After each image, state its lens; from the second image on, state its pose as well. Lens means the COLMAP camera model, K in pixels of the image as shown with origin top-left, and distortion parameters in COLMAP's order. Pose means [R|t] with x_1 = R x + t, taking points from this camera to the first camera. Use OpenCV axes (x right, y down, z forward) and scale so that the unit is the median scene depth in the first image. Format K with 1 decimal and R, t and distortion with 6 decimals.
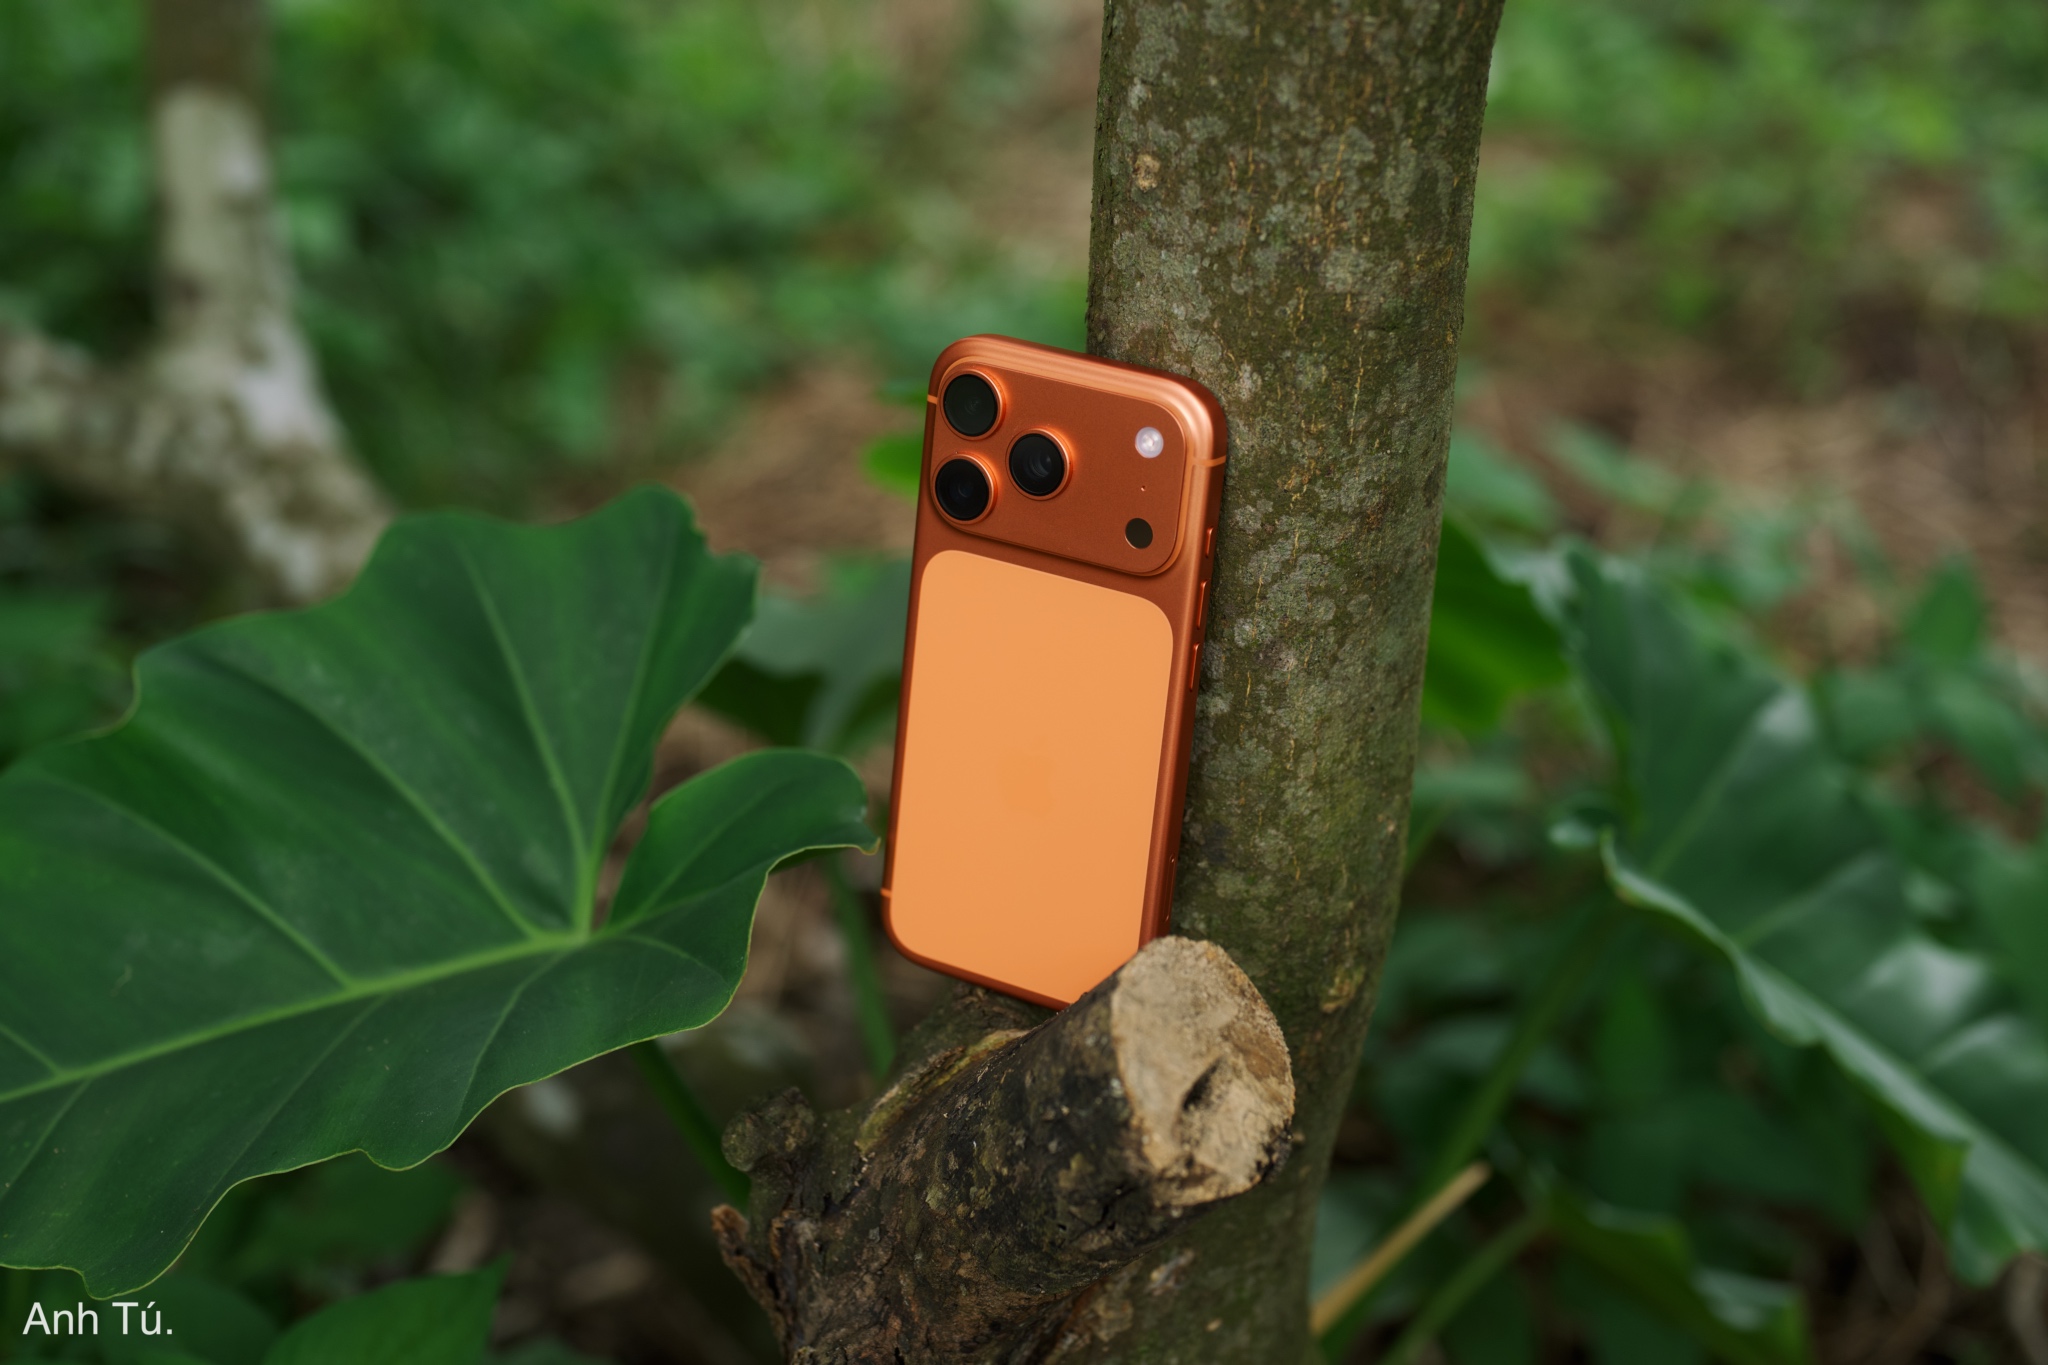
lens RADIAL K [[3345.6, 0, 1025.5], [0, 3345.6, 620.7], [0, 0, 1]] dist [0.006517, -0.010352]
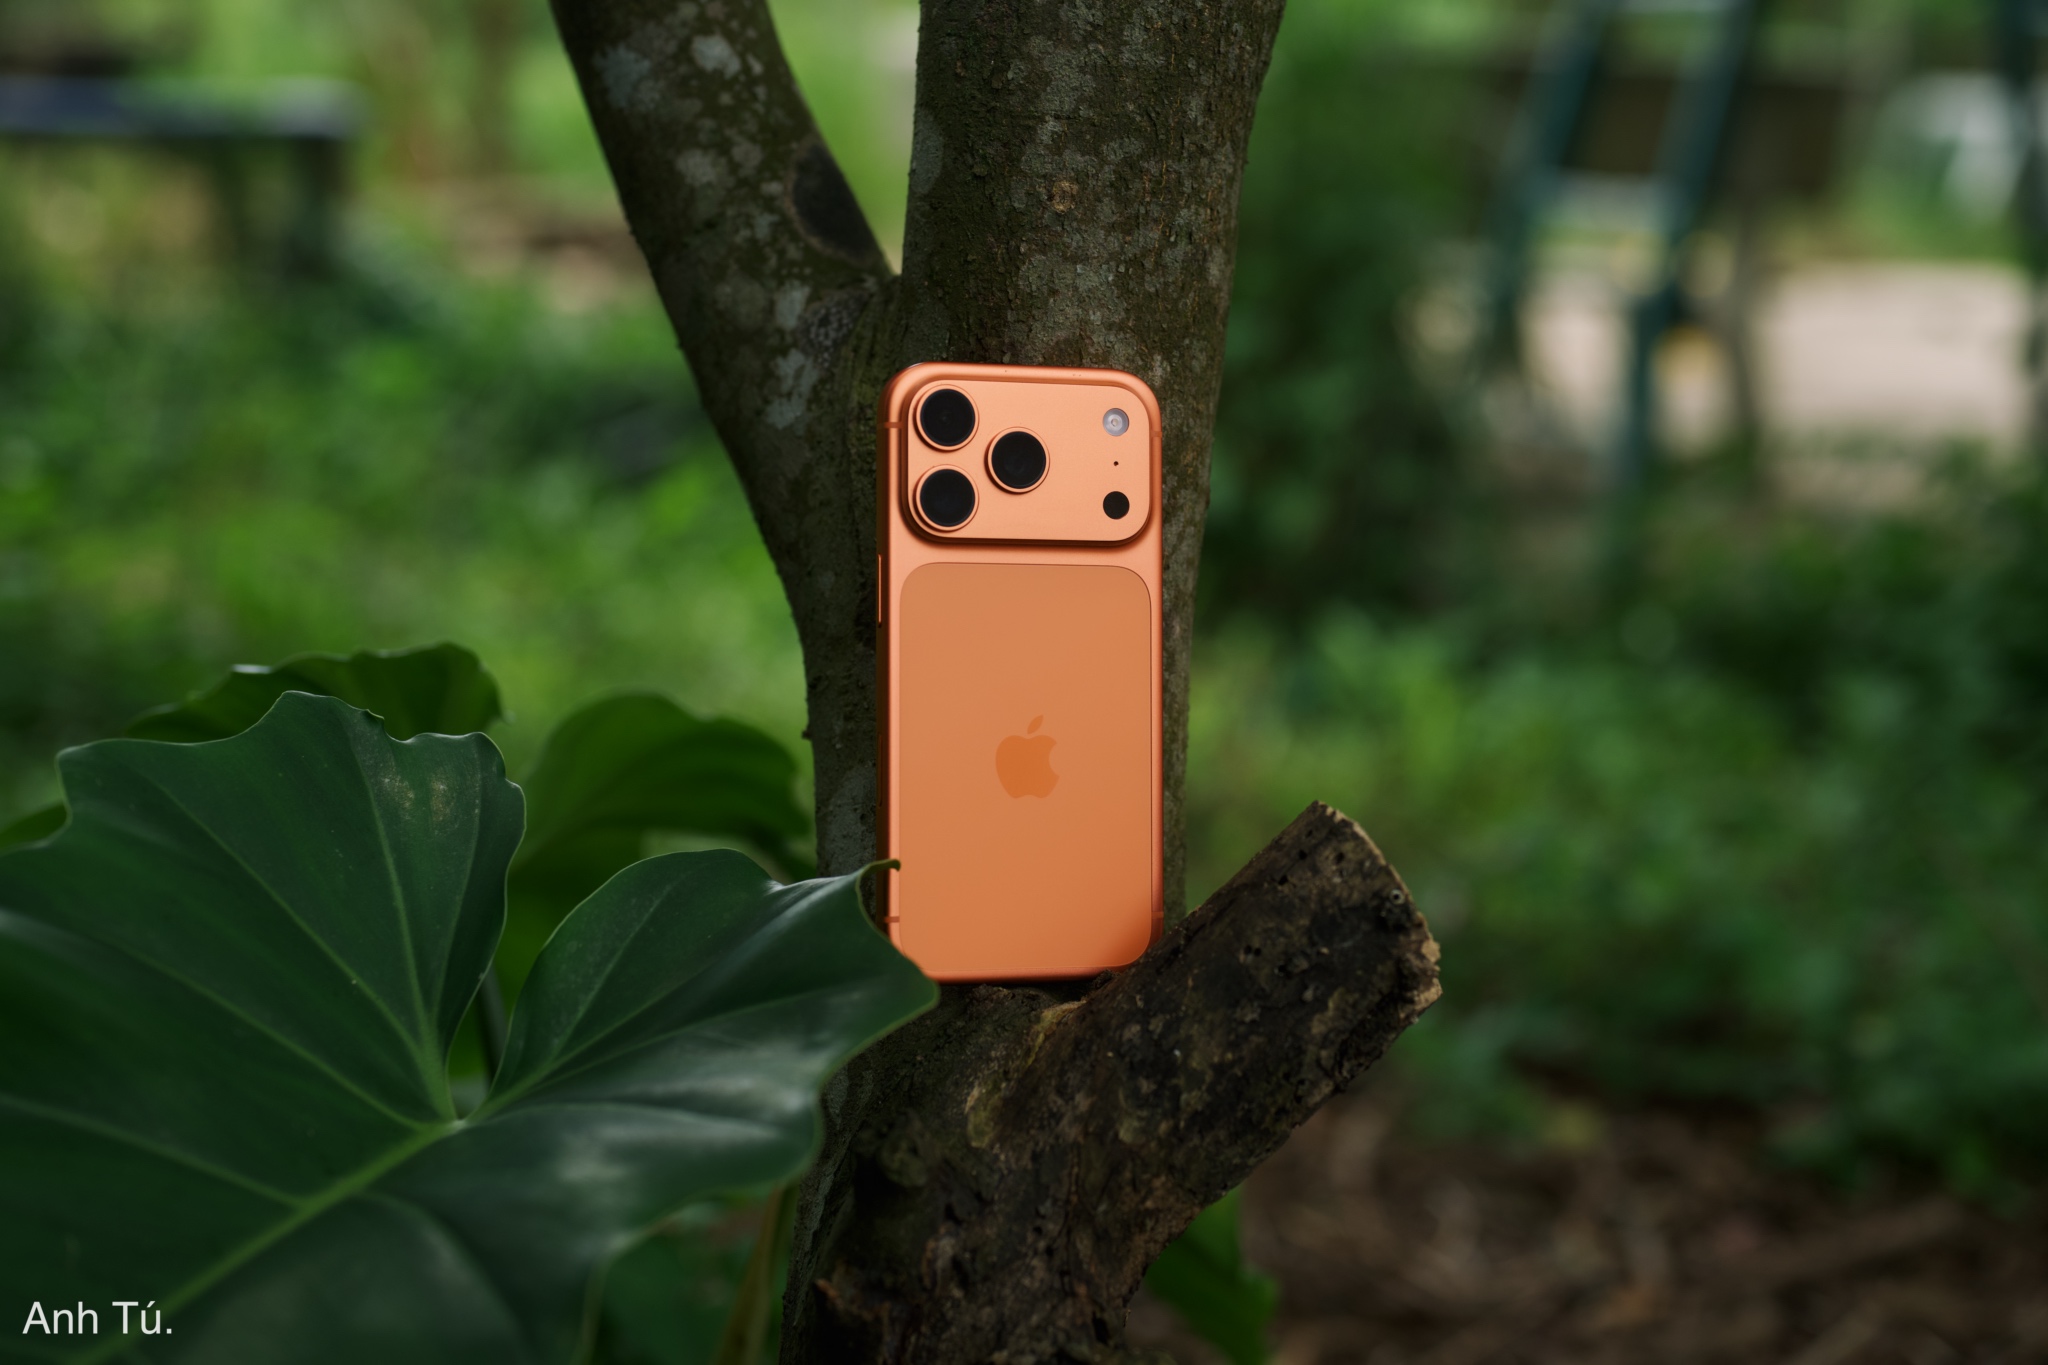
lens RADIAL K [[3354.7, 0, 1024.0], [0, 3354.7, 682.5], [0, 0, 1]] dist [0.001463, 0.052003]
pose [[0.652390, -0.082447, 0.753385, -0.863758], [0.283373, 0.948501, -0.141585, 0.186323], [-0.702913, 0.305858, 0.642156, 0.317835]]
